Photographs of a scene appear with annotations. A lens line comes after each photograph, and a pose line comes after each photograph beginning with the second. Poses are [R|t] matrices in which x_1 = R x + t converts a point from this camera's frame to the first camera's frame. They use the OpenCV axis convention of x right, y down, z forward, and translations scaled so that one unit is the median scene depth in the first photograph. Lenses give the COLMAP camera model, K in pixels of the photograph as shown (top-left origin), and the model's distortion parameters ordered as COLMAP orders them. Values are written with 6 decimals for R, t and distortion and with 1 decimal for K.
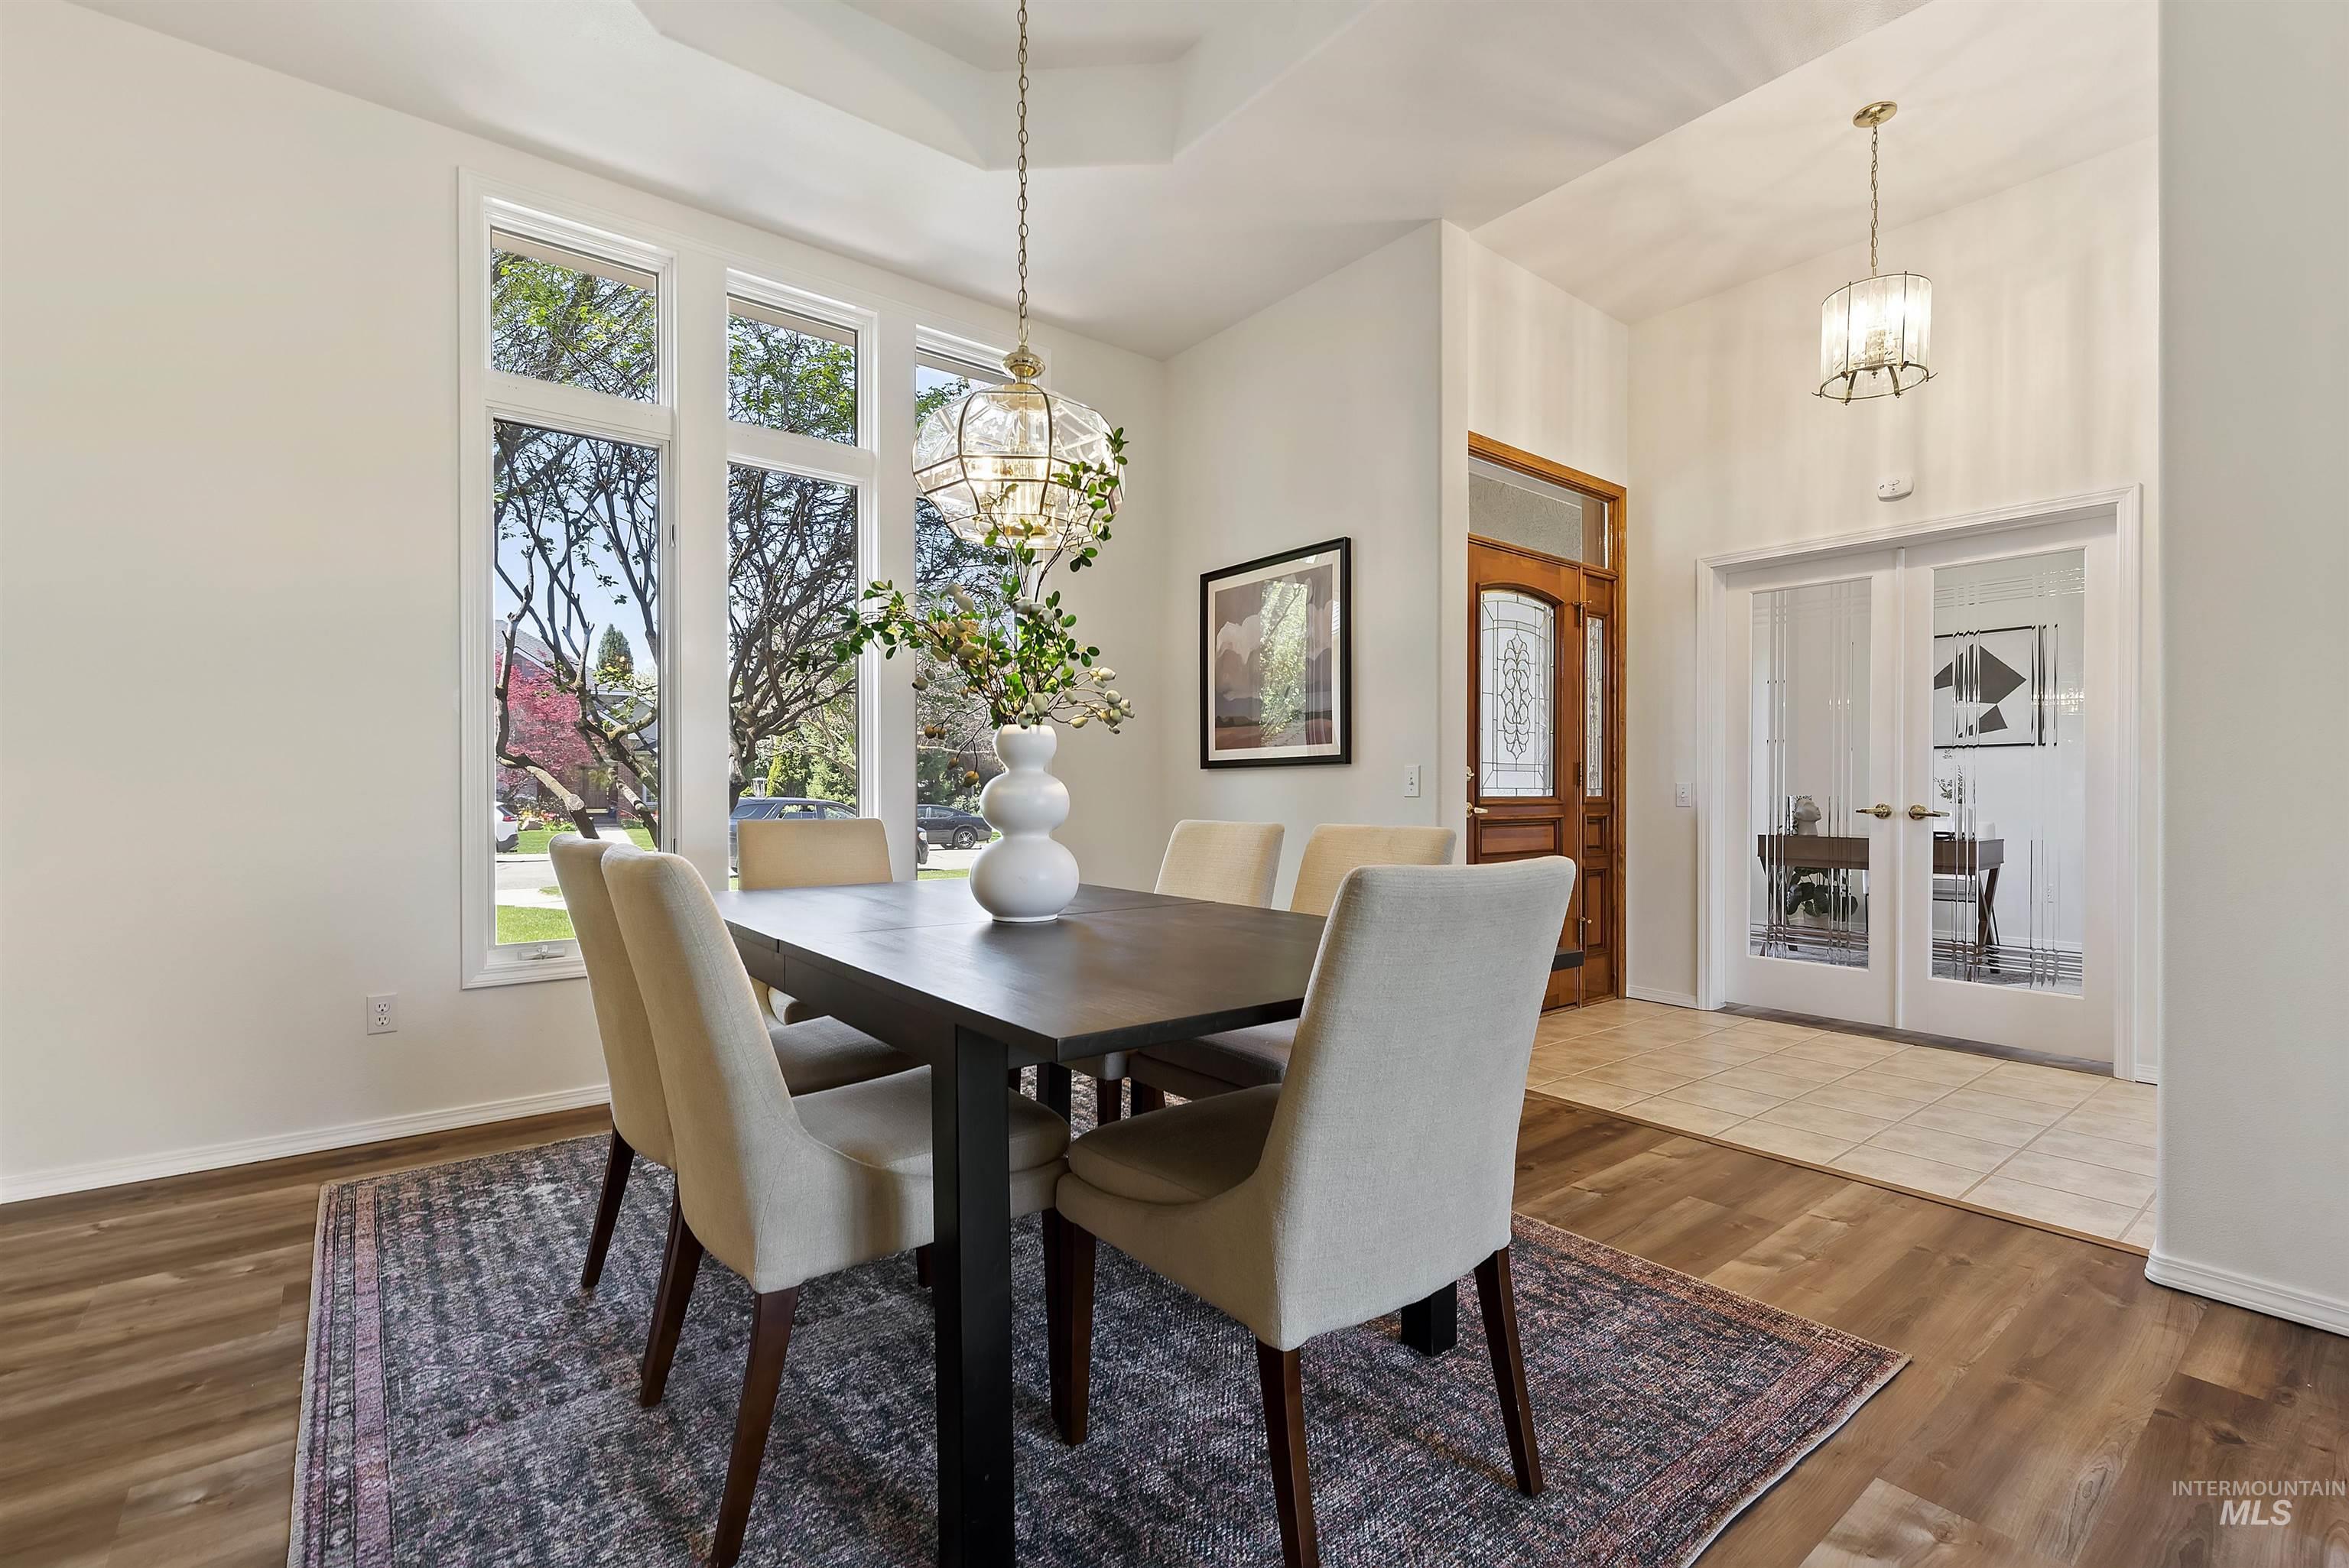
lens RADIAL K [[1033.5, 0, 1171.3], [0, 1033.5, 790.9], [0, 0, 1]] dist [-0.001326, -0.000104]
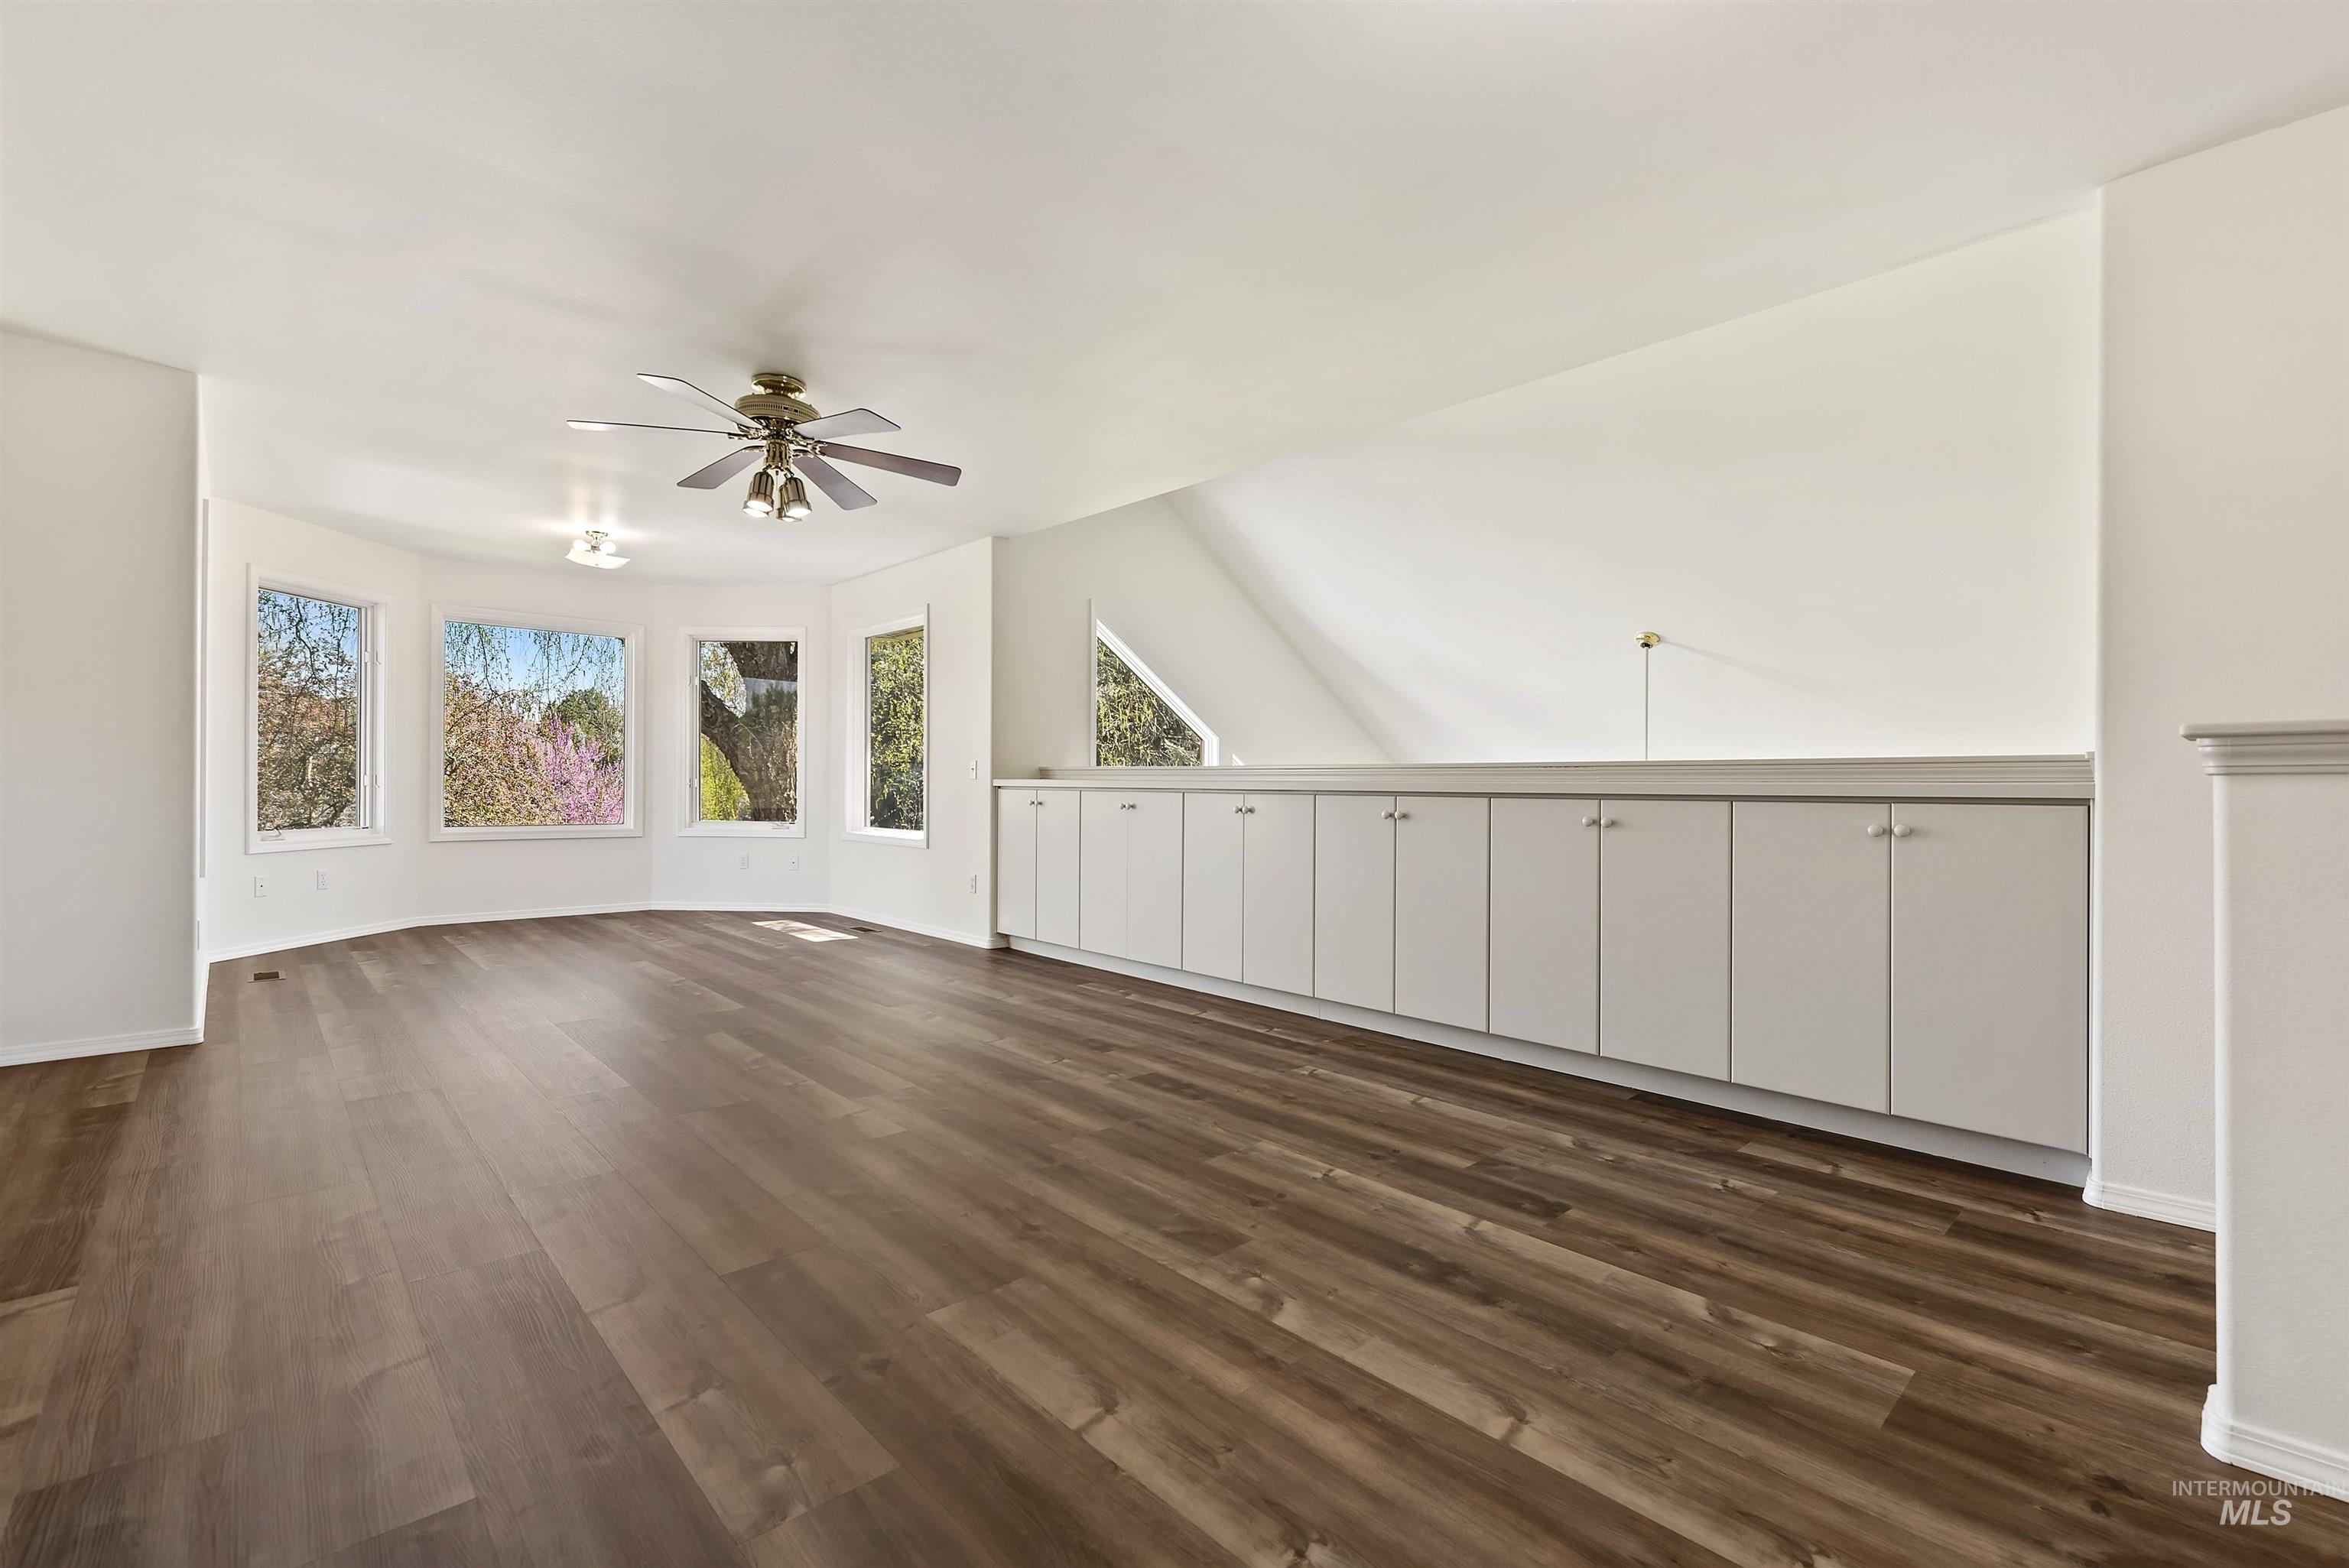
lens RADIAL K [[1033.5, 0, 1171.4], [0, 1033.5, 786.9], [0, 0, 1]] dist [-0.001326, -0.000104]
pose [[0.074355, -0.004714, -0.997221, 1.302004], [-0.007719, 0.999956, -0.005303, 0.012321], [0.997202, 0.008092, 0.074315, 0.712579]]
